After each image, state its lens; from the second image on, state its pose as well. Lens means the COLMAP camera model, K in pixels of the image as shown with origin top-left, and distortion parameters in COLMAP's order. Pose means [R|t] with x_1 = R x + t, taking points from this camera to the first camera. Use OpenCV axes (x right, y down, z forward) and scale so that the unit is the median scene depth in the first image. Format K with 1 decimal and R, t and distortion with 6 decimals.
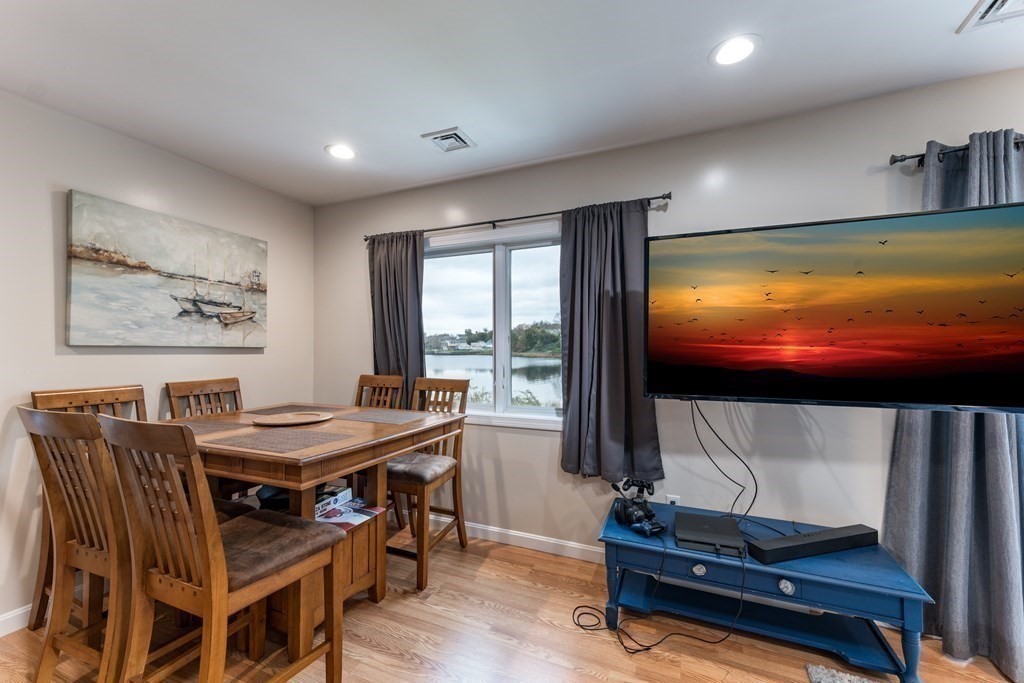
lens RADIAL K [[414.0, 0, 509.9], [0, 414.0, 343.2], [0, 0, 1]] dist [0.026440, -0.000339]
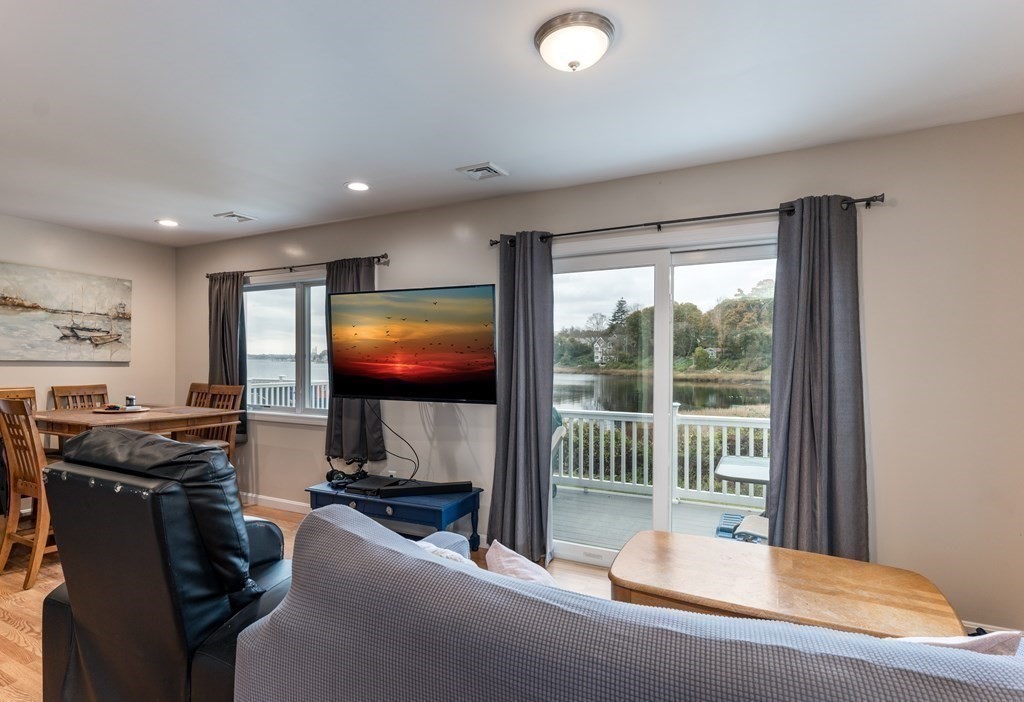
lens RADIAL K [[549.3, 0, 511.0], [0, 549.3, 358.0], [0, 0, 1]] dist [0.006291, 0.003717]
pose [[0.997177, 0.006375, -0.074820, 1.250669], [-0.005937, 0.999964, 0.006083, -0.032398], [0.074856, -0.005622, 0.997179, -1.071506]]
